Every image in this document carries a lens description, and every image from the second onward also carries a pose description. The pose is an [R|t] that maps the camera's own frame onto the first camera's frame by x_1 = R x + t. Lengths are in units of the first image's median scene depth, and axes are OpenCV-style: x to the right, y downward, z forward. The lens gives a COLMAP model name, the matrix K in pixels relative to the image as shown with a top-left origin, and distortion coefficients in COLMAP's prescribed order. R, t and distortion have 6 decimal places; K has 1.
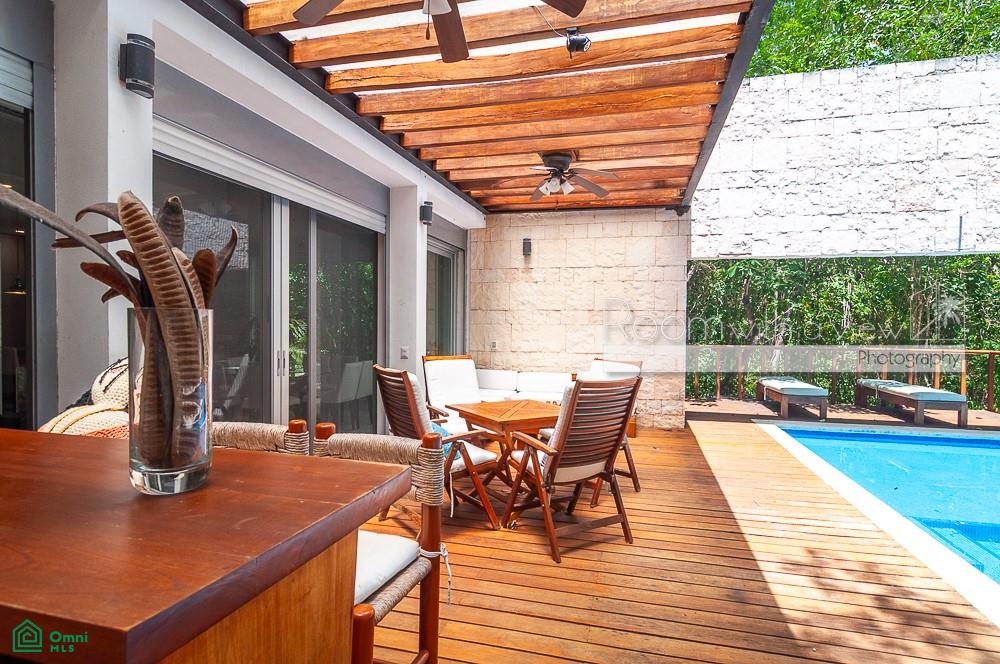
lens RADIAL K [[538.5, 0, 500.0], [0, 538.5, 332.0], [0, 0, 1]] dist [-0.002326, 0.000868]
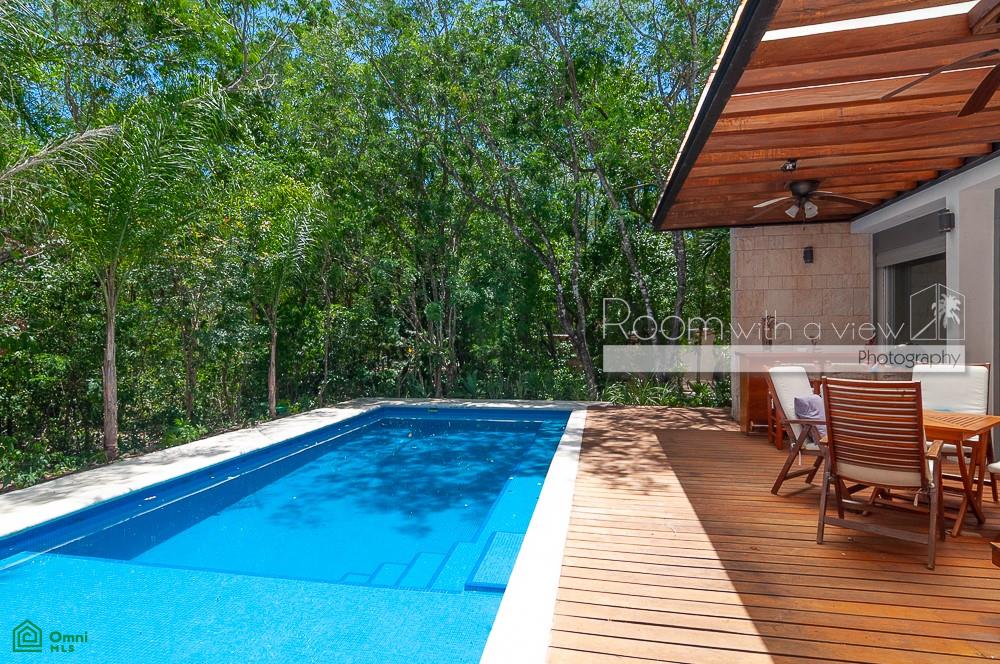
lens RADIAL K [[538.5, 0, 500.0], [0, 538.5, 332.0], [0, 0, 1]] dist [-0.002326, 0.000868]
pose [[-0.997167, -0.000267, -0.075222, 0.492345], [-0.000859, 0.999969, 0.007829, -0.012786], [0.075217, 0.007871, -0.997136, 1.099396]]
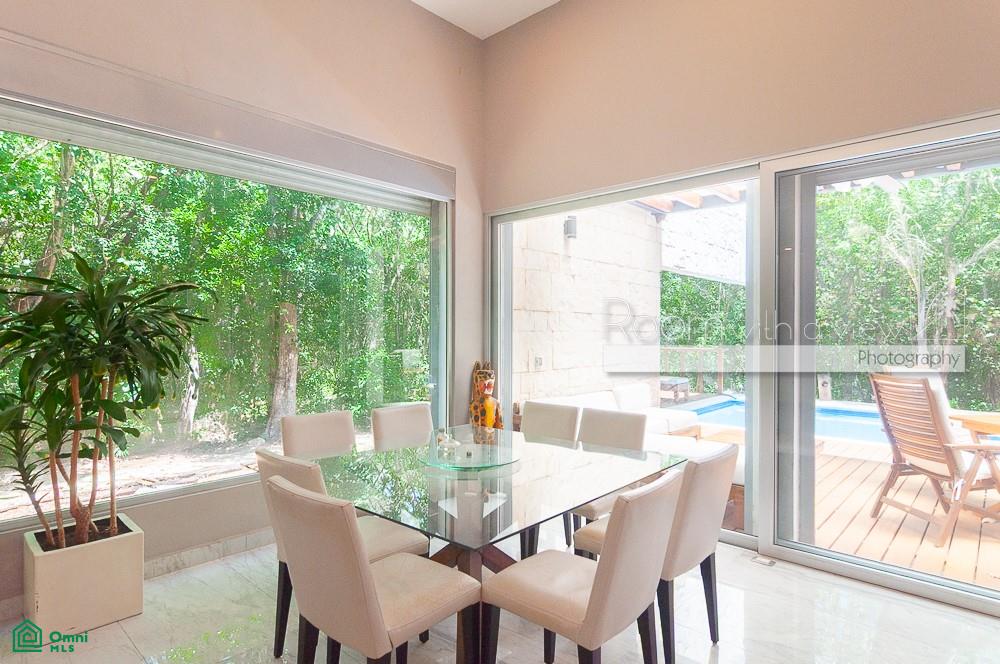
lens RADIAL K [[538.5, 0, 500.0], [0, 538.5, 332.0], [0, 0, 1]] dist [-0.002326, 0.000868]
pose [[0.465883, -0.009787, 0.884792, -0.706829], [0.010724, 0.999928, 0.005414, -0.019706], [-0.884781, 0.006966, 0.465954, 0.797613]]
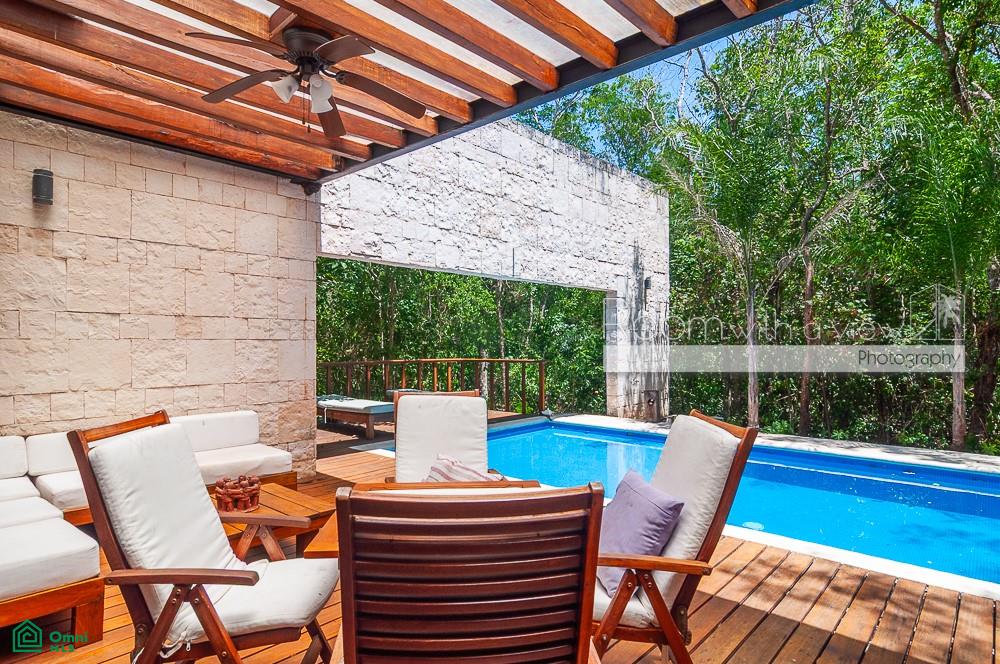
lens RADIAL K [[538.5, 0, 500.0], [0, 538.5, 332.0], [0, 0, 1]] dist [-0.002326, 0.000868]
pose [[0.460856, 0.004607, 0.887463, -0.216556], [0.018248, 0.999726, -0.014666, -0.006489], [-0.887288, 0.022953, 0.460645, 0.416895]]
